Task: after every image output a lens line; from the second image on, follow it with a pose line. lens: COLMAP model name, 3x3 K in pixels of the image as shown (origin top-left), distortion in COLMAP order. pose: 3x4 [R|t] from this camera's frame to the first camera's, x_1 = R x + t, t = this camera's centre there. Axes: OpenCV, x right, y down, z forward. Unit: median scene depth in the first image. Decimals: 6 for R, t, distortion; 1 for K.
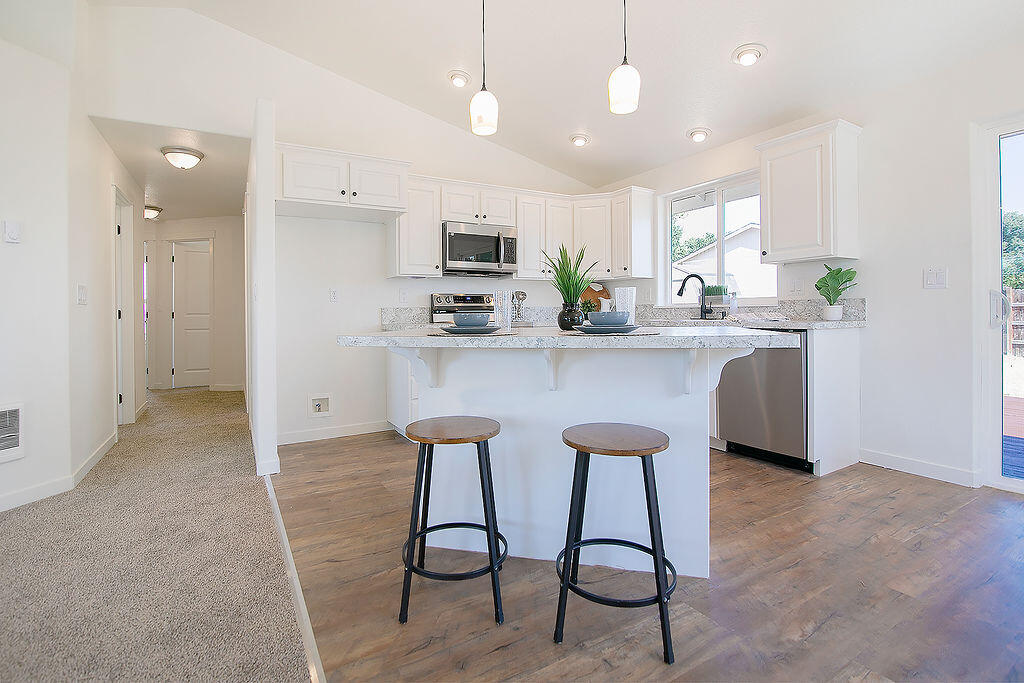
lens RADIAL K [[472.4, 0, 500.5], [0, 472.4, 318.1], [0, 0, 1]] dist [-0.011617, -0.000182]
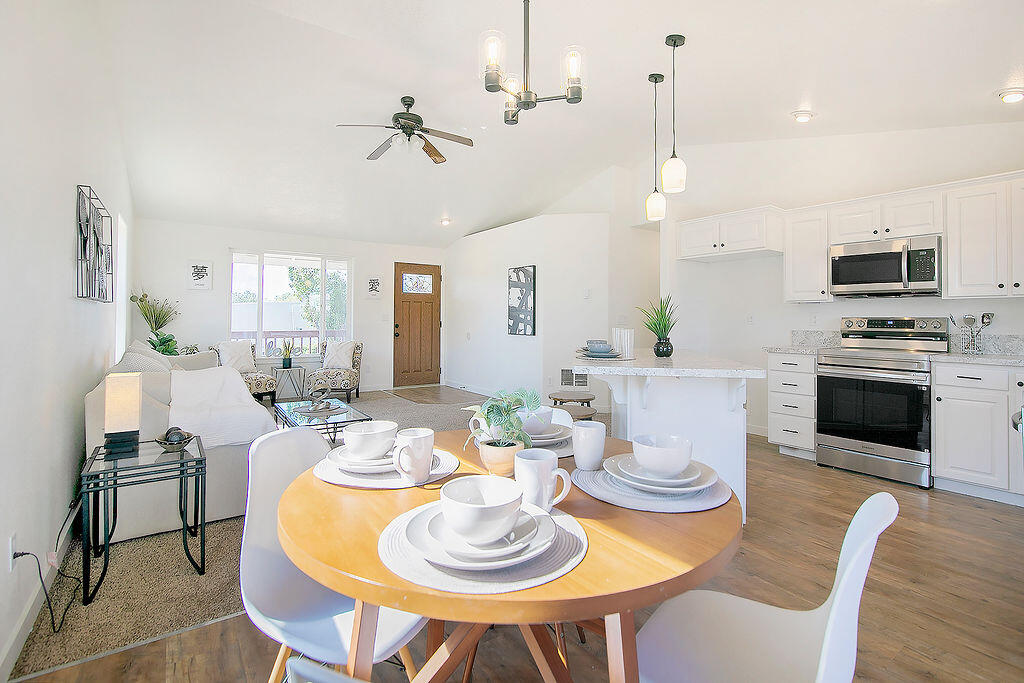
lens RADIAL K [[477.2, 0, 485.0], [0, 477.2, 332.6], [0, 0, 1]] dist [0.000282, -0.000053]
pose [[0.055019, 0.043572, -0.997534, 0.854954], [-0.014374, 0.998978, 0.042842, -0.055651], [0.998382, 0.011982, 0.055589, 0.222767]]
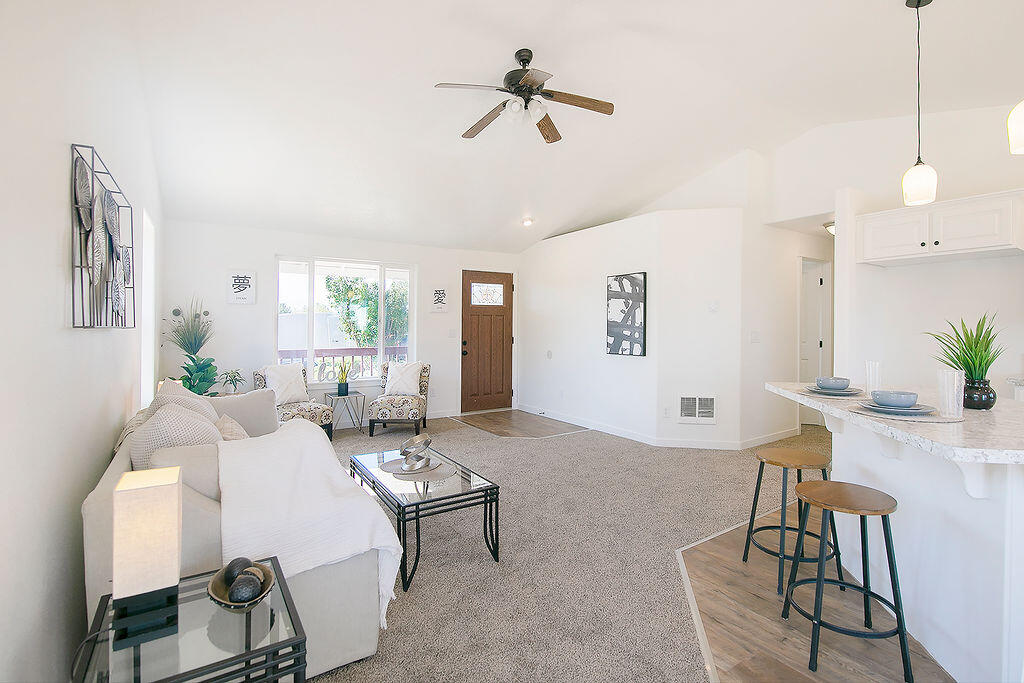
lens RADIAL K [[472.9, 0, 512.0], [0, 472.9, 341.5], [0, 0, 1]] dist [-0.003372, -0.000312]
pose [[0.056913, 0.045729, -0.997331, 0.559812], [-0.006015, 0.998948, 0.045460, -0.079059], [0.998361, 0.003412, 0.057128, 0.028614]]
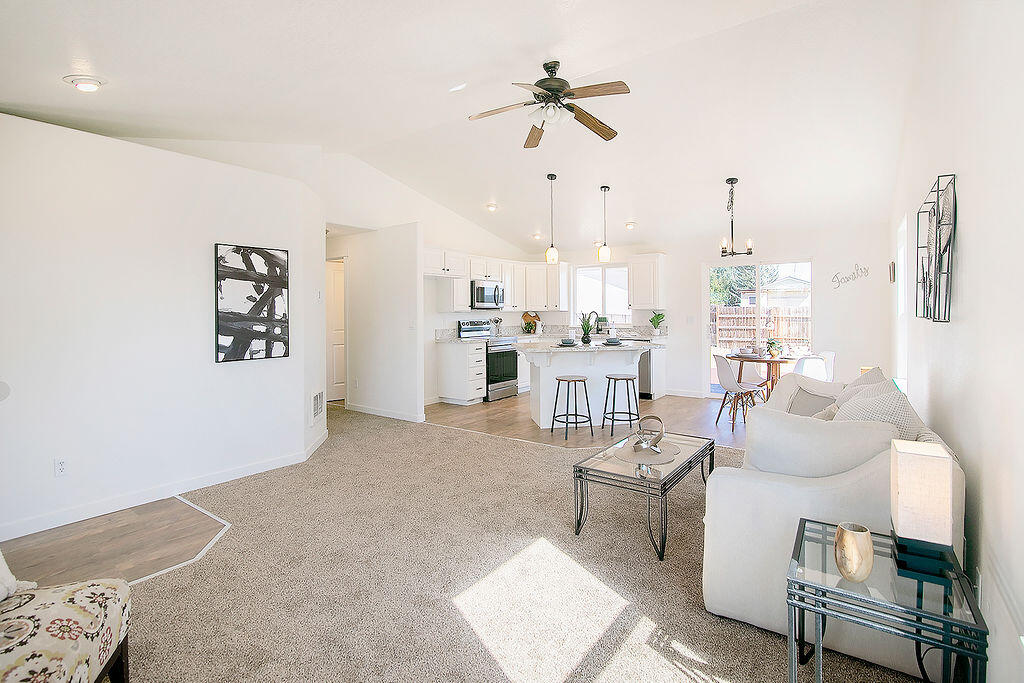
lens RADIAL K [[479.1, 0, 512.5], [0, 479.1, 319.1], [0, 0, 1]] dist [0.000255, 0.000099]
pose [[0.913160, -0.002184, 0.407595, -0.726699], [0.001679, 0.999997, 0.001597, -0.064080], [-0.407598, -0.000774, 0.913161, -0.703715]]
